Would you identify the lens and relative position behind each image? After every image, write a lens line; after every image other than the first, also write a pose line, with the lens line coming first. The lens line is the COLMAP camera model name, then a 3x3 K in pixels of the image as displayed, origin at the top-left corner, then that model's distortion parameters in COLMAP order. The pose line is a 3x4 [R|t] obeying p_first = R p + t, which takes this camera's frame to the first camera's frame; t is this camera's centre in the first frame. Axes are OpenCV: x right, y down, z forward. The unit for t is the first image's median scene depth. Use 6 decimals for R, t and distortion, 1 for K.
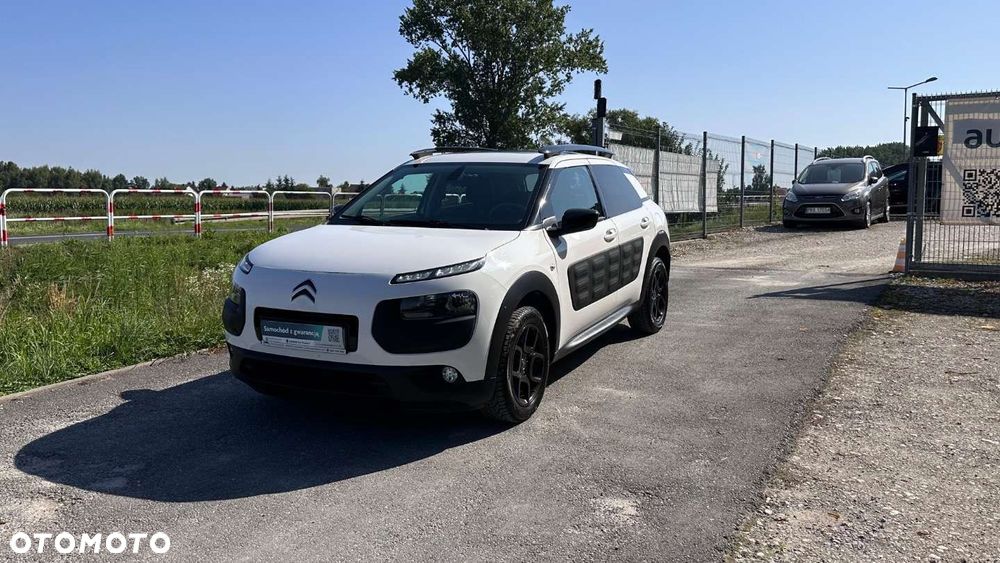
lens RADIAL K [[806.0, 0, 482.8], [0, 806.0, 267.5], [0, 0, 1]] dist [0.117592, -0.199695]
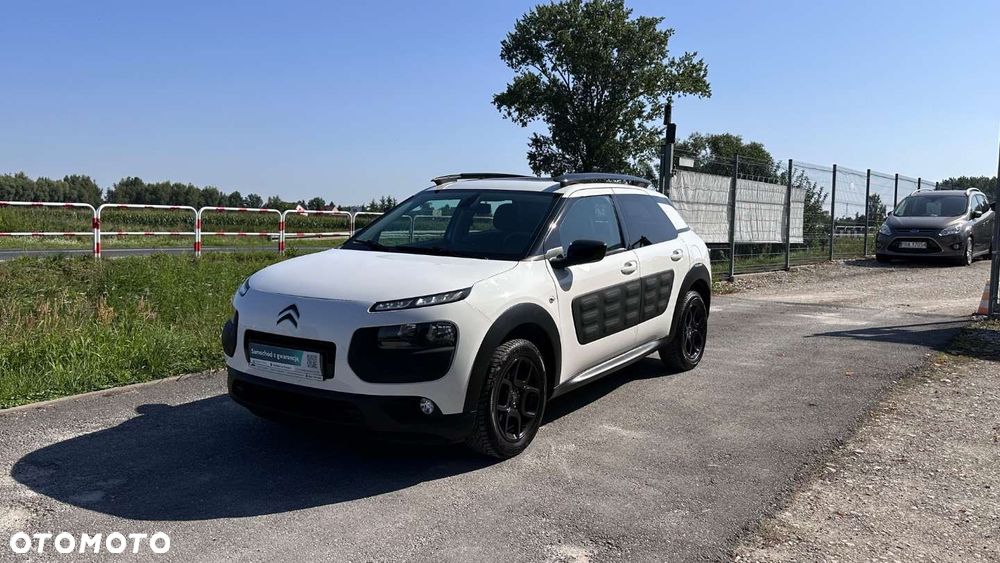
lens RADIAL K [[806.6, 0, 486.5], [0, 806.6, 276.1], [0, 0, 1]] dist [0.106675, -0.167432]
pose [[0.992856, 0.031410, -0.115114, 0.059006], [-0.033405, 0.999323, -0.015447, -0.005371], [0.114551, 0.019182, 0.993232, 0.012157]]
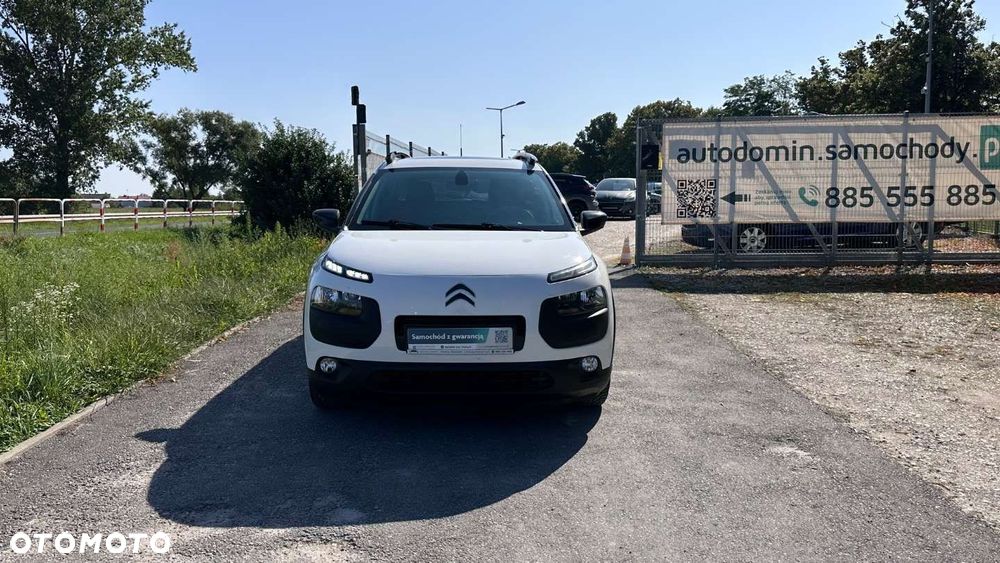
lens RADIAL K [[806.6, 0, 486.5], [0, 806.6, 276.1], [0, 0, 1]] dist [0.106675, -0.167432]
pose [[0.872534, -0.046696, 0.486316, -0.288879], [0.045319, 0.998866, 0.014601, -0.003249], [-0.486447, 0.009300, 0.873661, 0.050567]]
